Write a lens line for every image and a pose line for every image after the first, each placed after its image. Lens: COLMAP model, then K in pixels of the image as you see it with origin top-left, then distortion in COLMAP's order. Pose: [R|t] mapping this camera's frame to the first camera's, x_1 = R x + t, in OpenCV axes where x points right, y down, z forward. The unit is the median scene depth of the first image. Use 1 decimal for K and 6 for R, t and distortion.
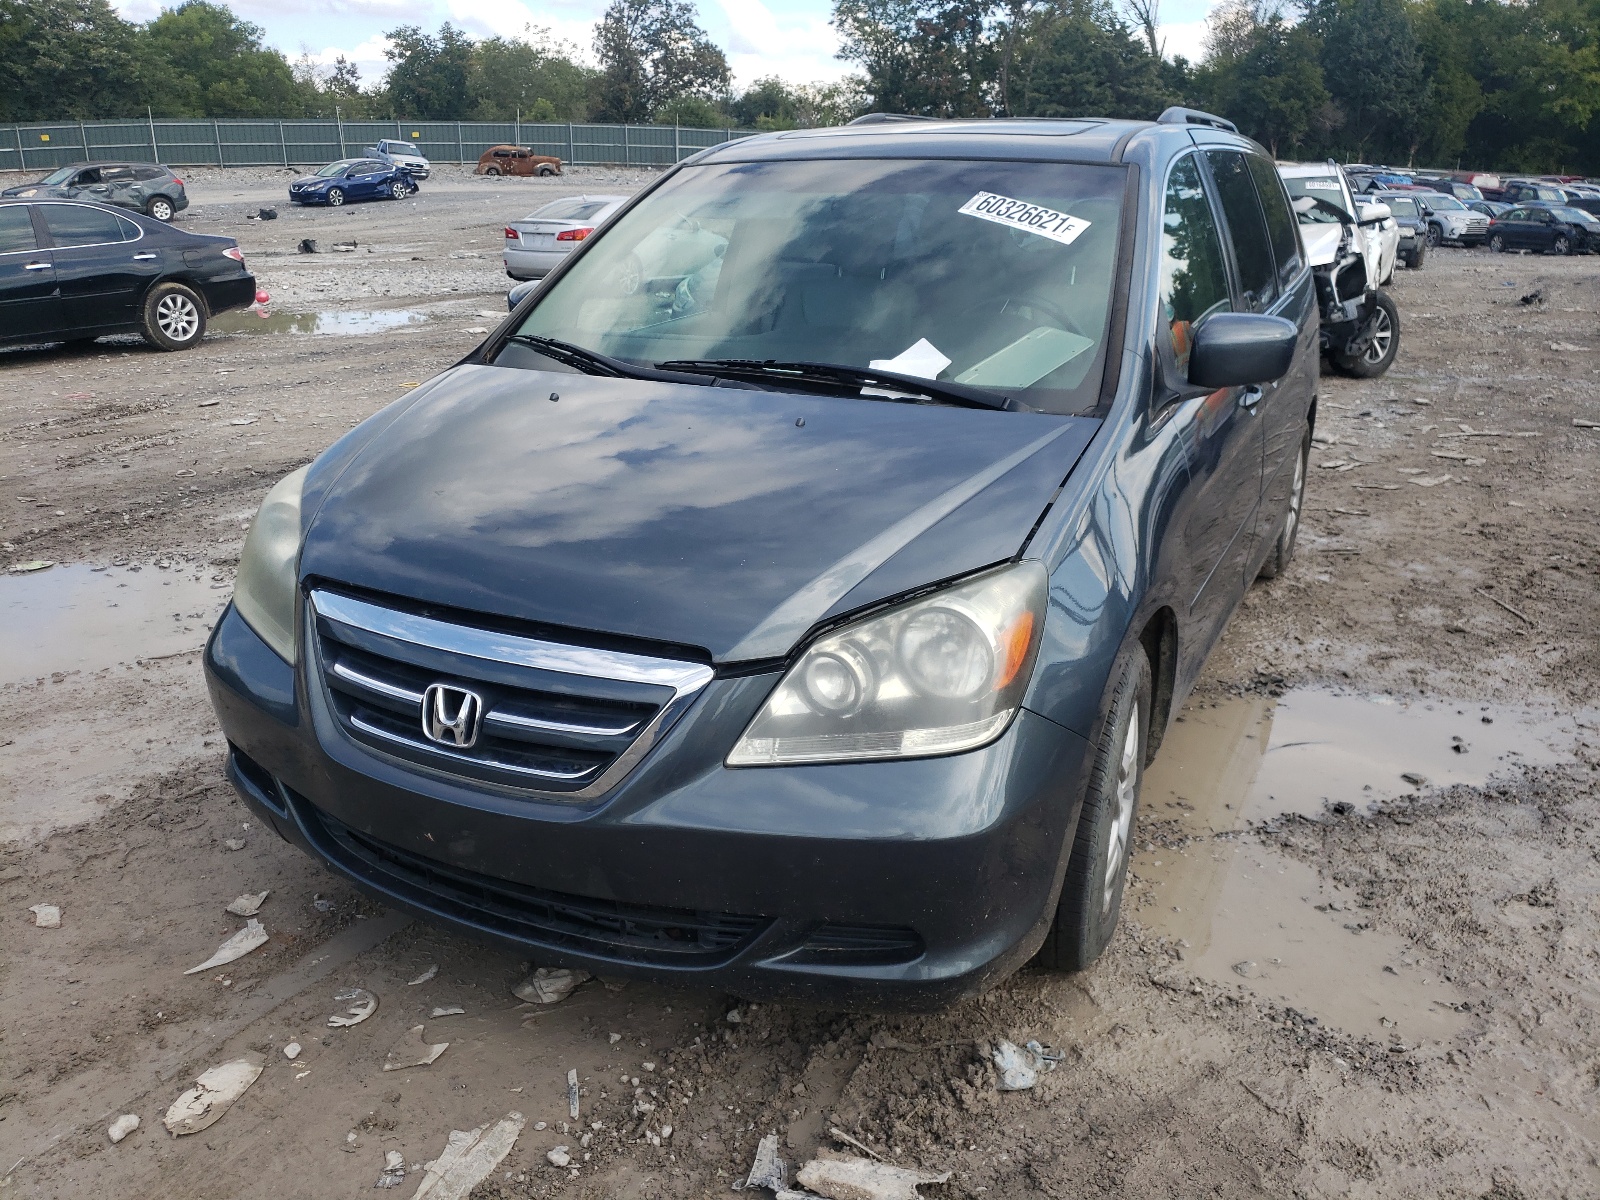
lens RADIAL K [[1248.0, 0, 811.7], [0, 1248.0, 602.9], [0, 0, 1]] dist [0.031525, -0.002856]
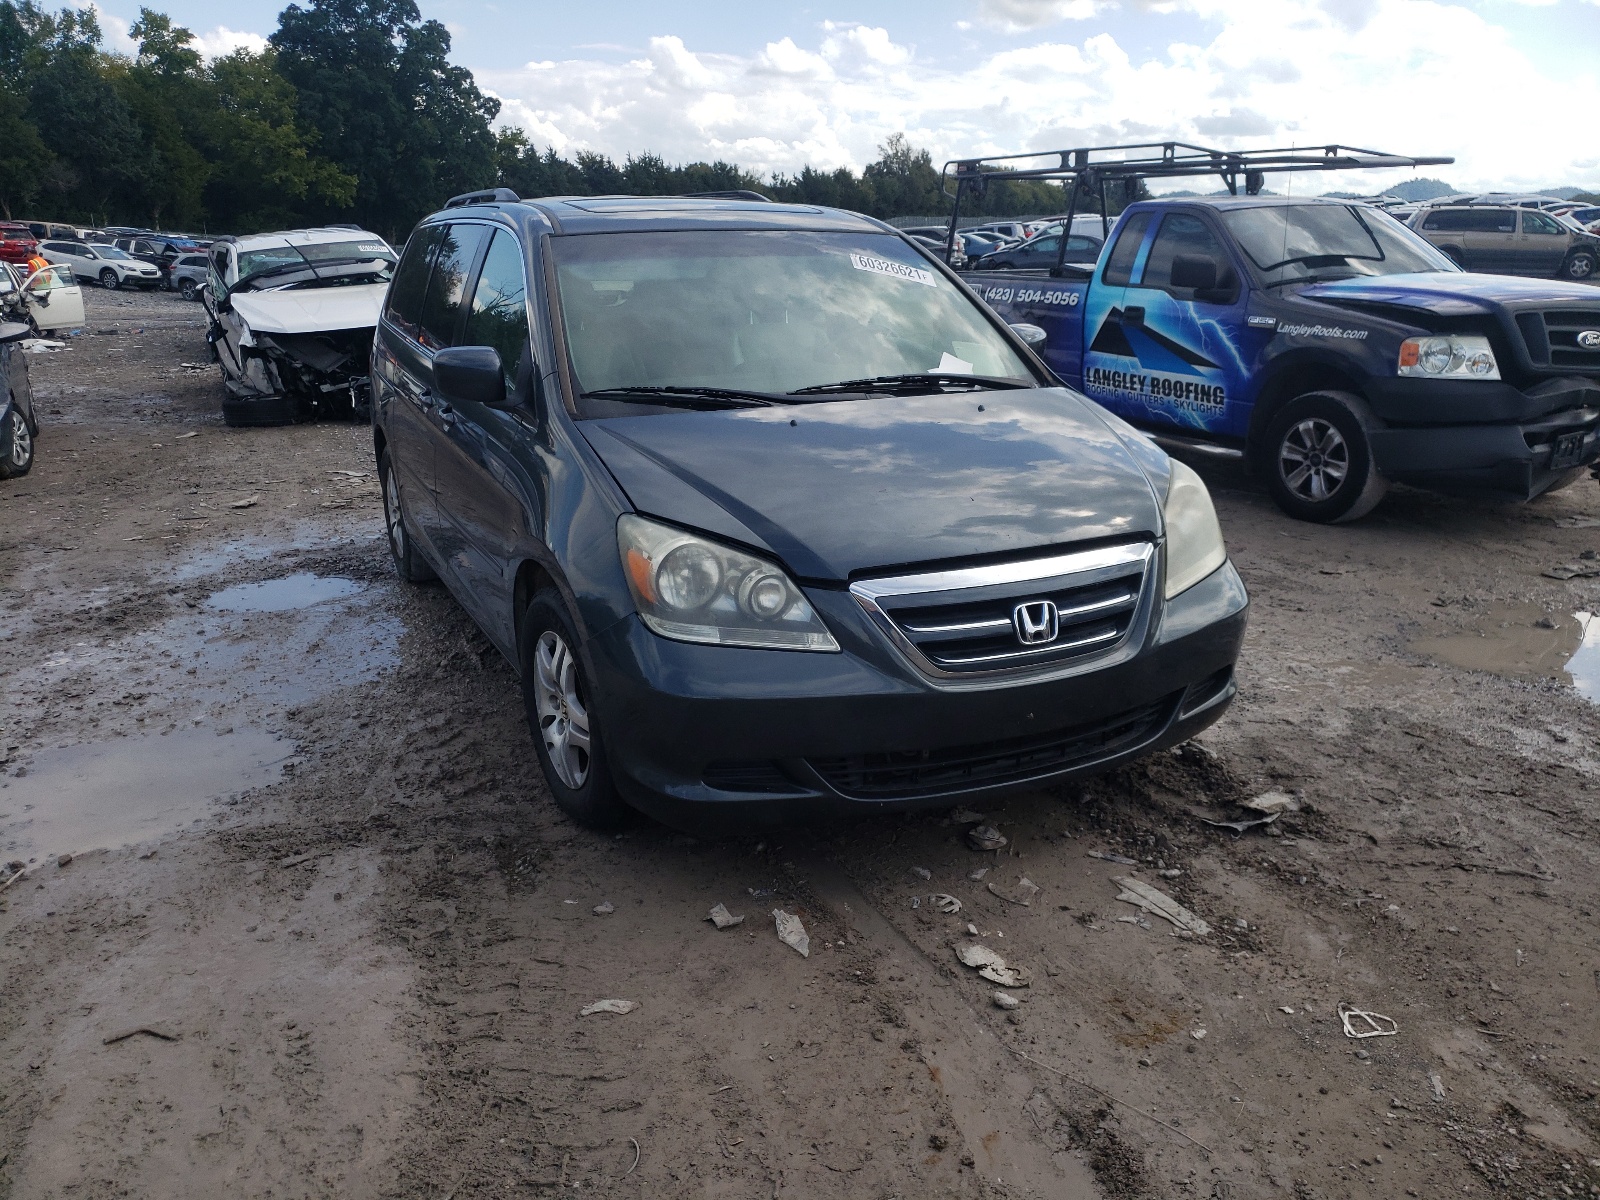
lens RADIAL K [[1248.0, 0, 811.7], [0, 1248.0, 602.9], [0, 0, 1]] dist [0.031525, -0.002856]
pose [[0.610190, -0.229143, 0.758394, -1.120336], [0.263325, 0.961496, 0.078642, -0.081262], [-0.747213, 0.151718, 0.647035, 0.206964]]
